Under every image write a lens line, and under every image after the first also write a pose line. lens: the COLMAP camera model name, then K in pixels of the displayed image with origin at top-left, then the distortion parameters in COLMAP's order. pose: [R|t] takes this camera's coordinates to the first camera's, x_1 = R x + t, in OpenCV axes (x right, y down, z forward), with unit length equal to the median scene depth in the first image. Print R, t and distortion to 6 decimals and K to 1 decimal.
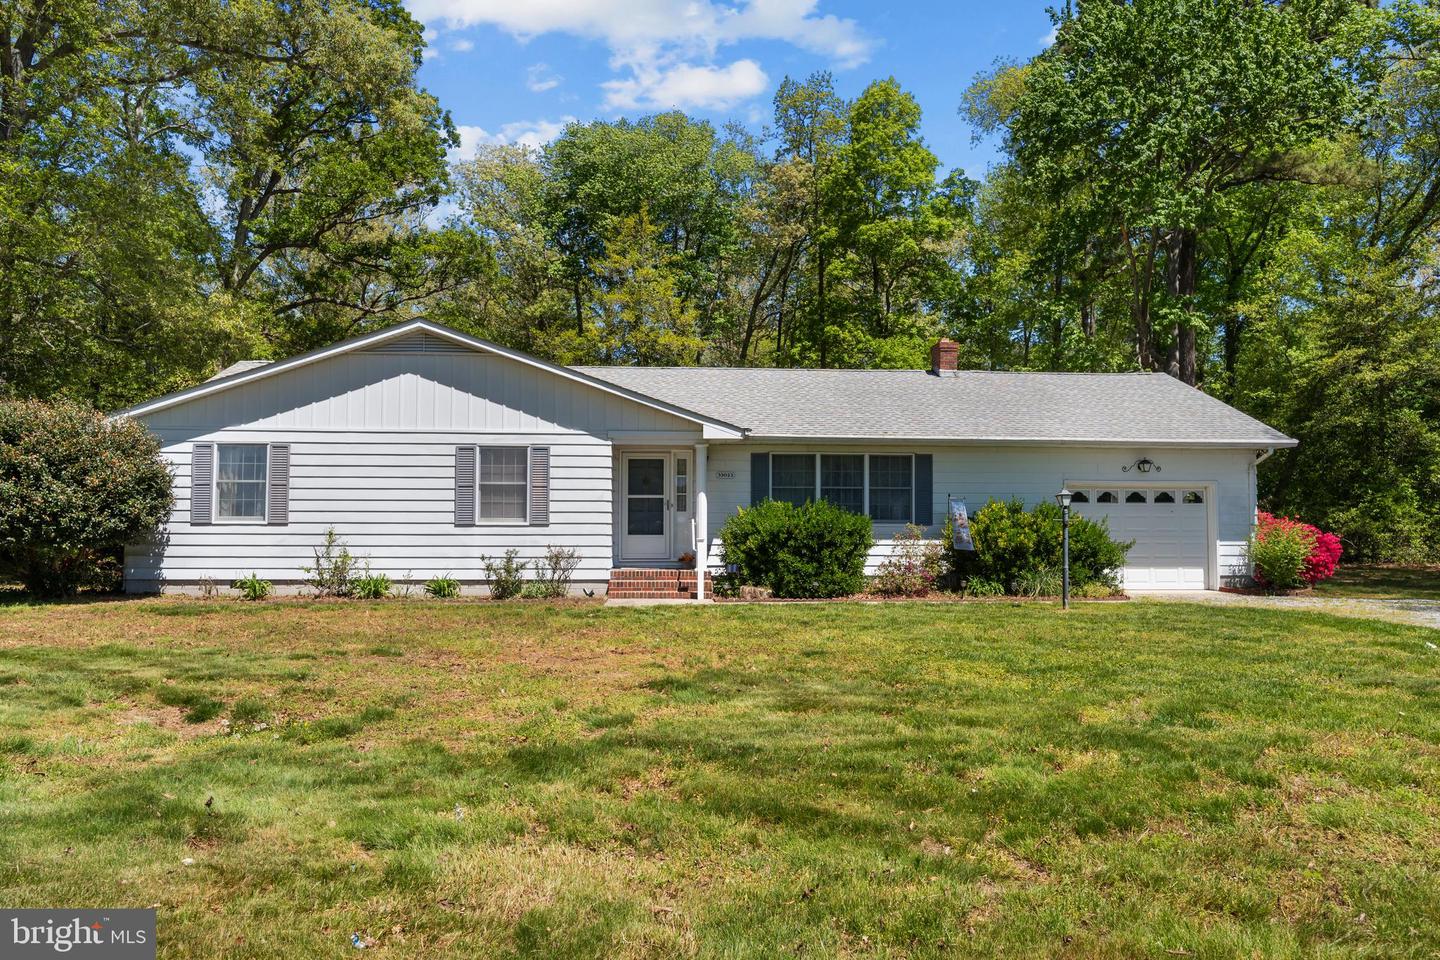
lens RADIAL K [[983.7, 0, 717.8], [0, 983.7, 481.1], [0, 0, 1]] dist [-0.007375, -0.002793]
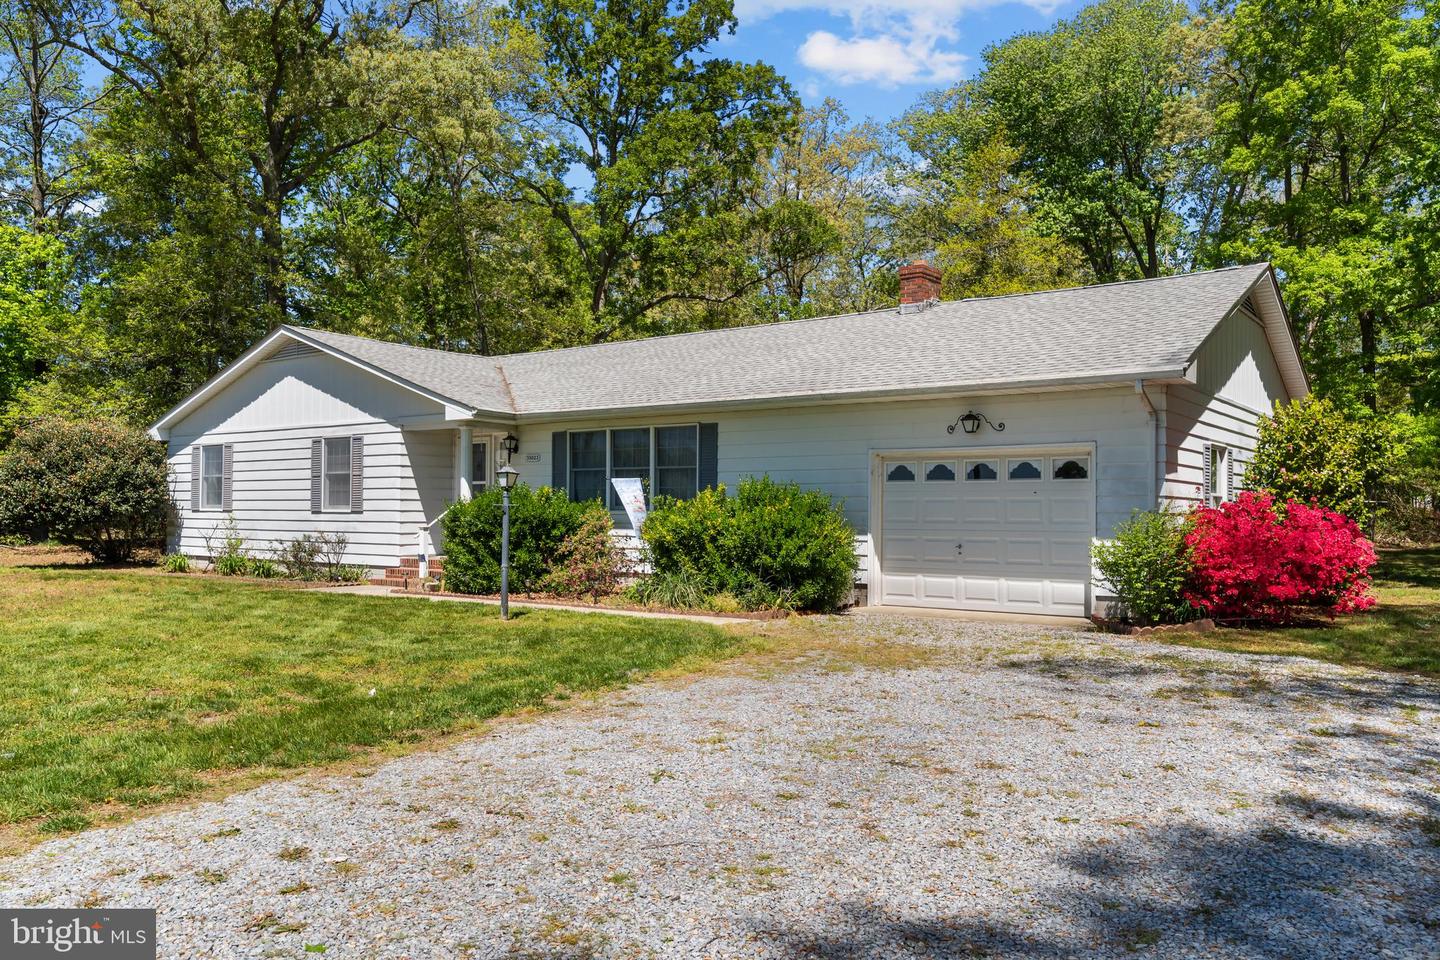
lens RADIAL K [[1089.9, 0, 724.4], [0, 1089.9, 483.1], [0, 0, 1]] dist [0.003936, -0.002051]
pose [[0.760665, -0.016325, -0.648939, 0.863845], [0.025496, 0.999664, 0.004737, 0.018615], [0.648644, -0.020148, 0.760825, 0.374342]]
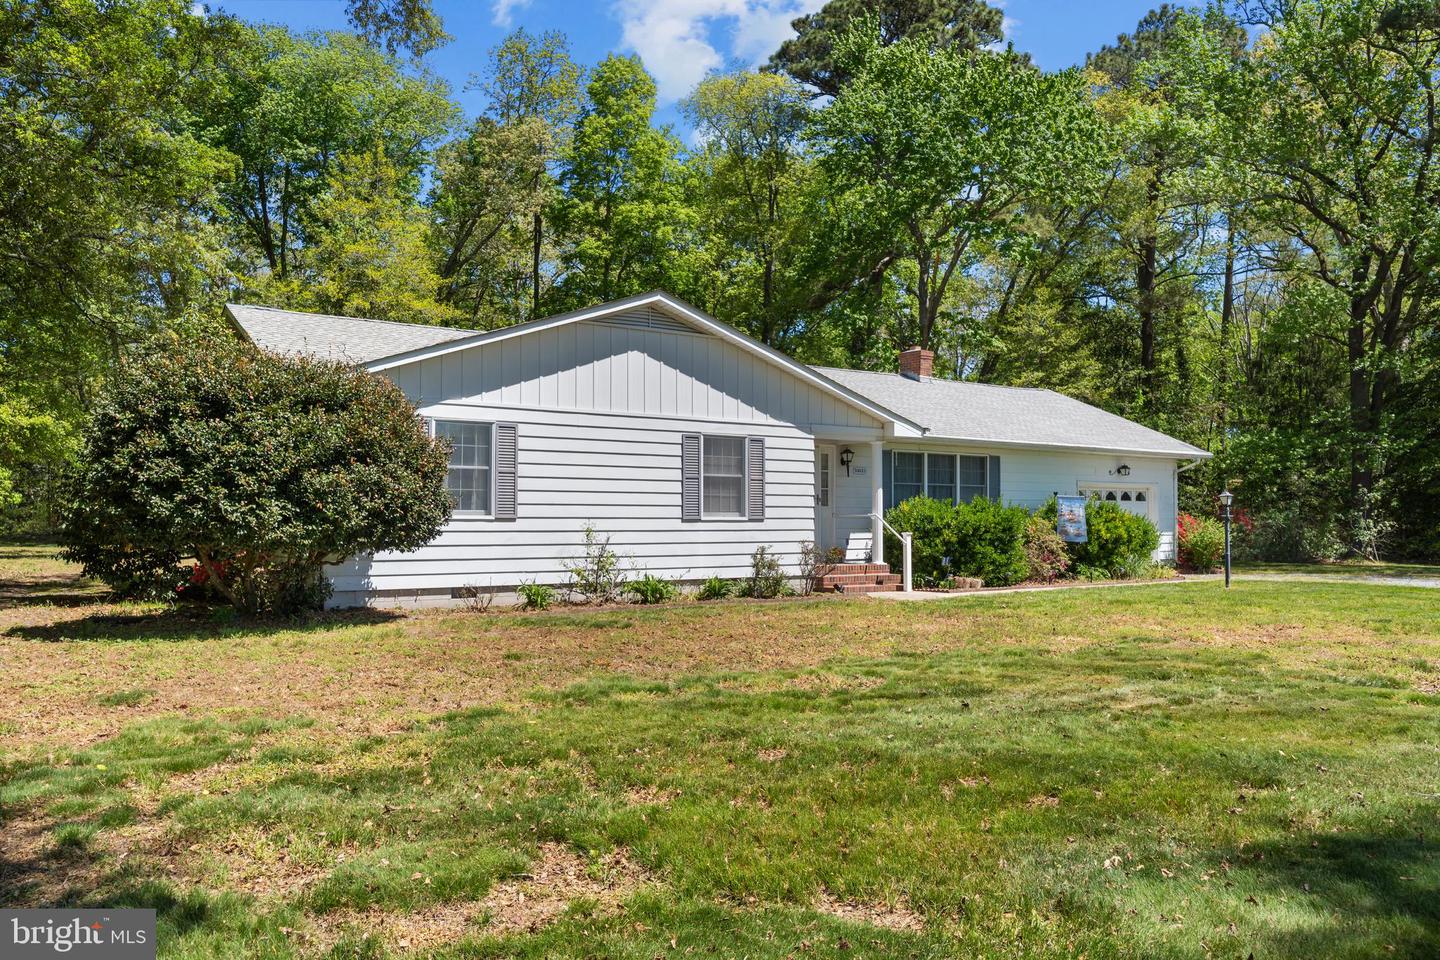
lens RADIAL K [[1089.9, 0, 713.0], [0, 1089.9, 480.7], [0, 0, 1]] dist [0.003936, -0.002051]
pose [[0.862757, 0.016610, 0.505346, -0.752948], [-0.020283, 0.999793, 0.001767, 0.005531], [-0.505212, -0.011774, 0.862915, 0.108005]]
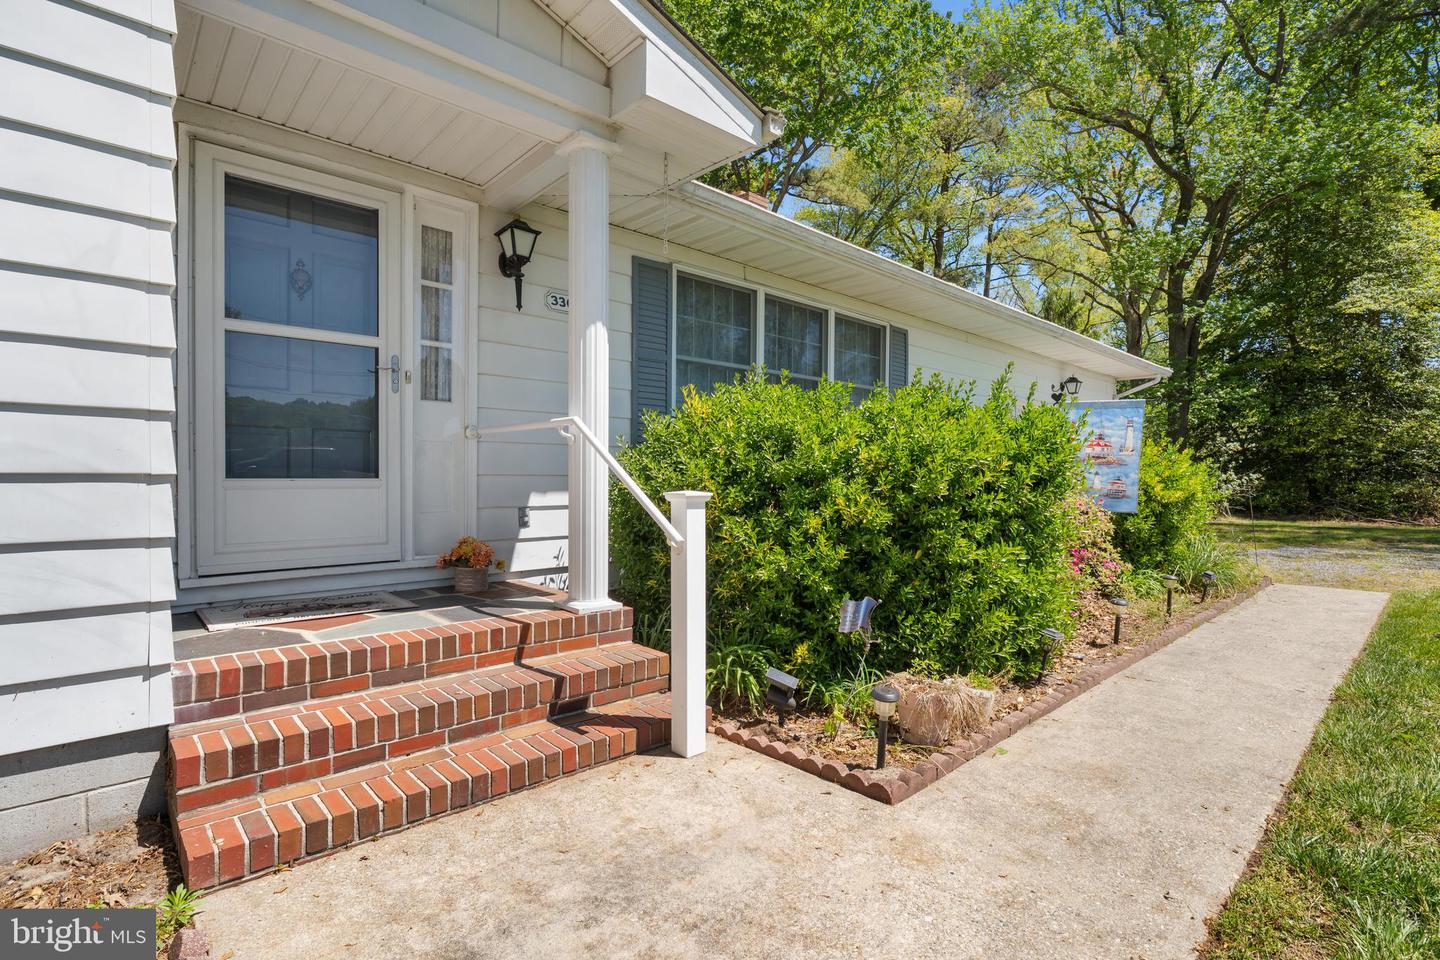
lens RADIAL K [[684.5, 0, 715.9], [0, 684.5, 478.2], [0, 0, 1]] dist [-0.000256, -0.001698]
pose [[0.780021, -0.000740, 0.625753, -0.110087], [-0.029668, 0.998831, 0.038164, 0.047399], [-0.625050, -0.048334, 0.779087, 0.843997]]
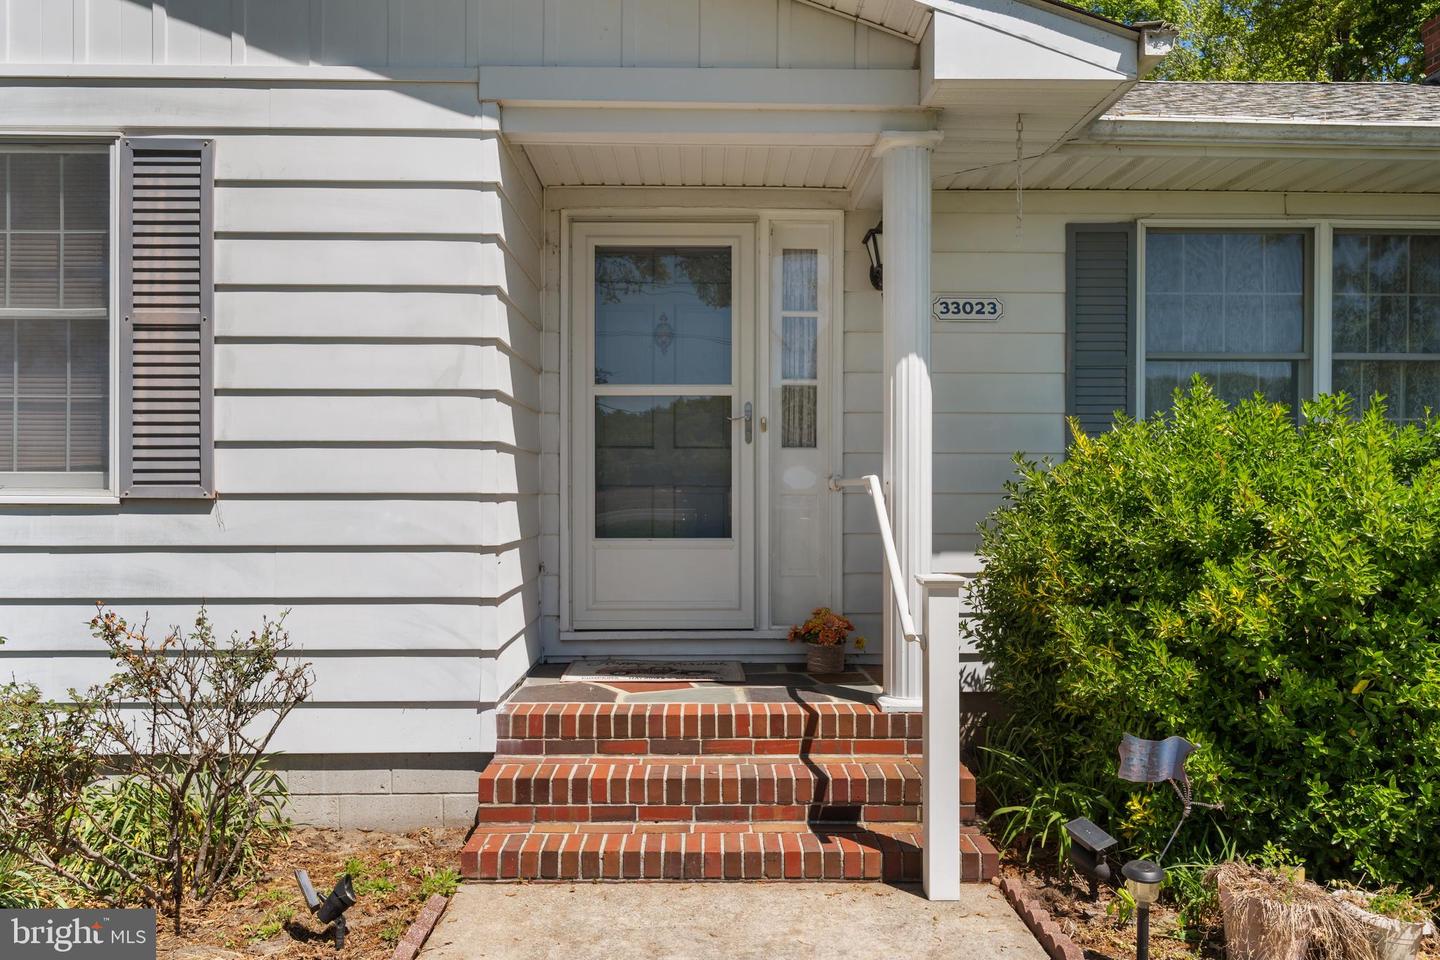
lens RADIAL K [[1089.9, 0, 716.3], [0, 1089.9, 484.8], [0, 0, 1]] dist [0.003936, -0.002051]
pose [[0.998996, -0.001346, -0.044789, -0.049693], [0.002976, 0.999335, 0.036350, 0.032329], [0.044710, -0.036447, 0.998335, 0.765402]]
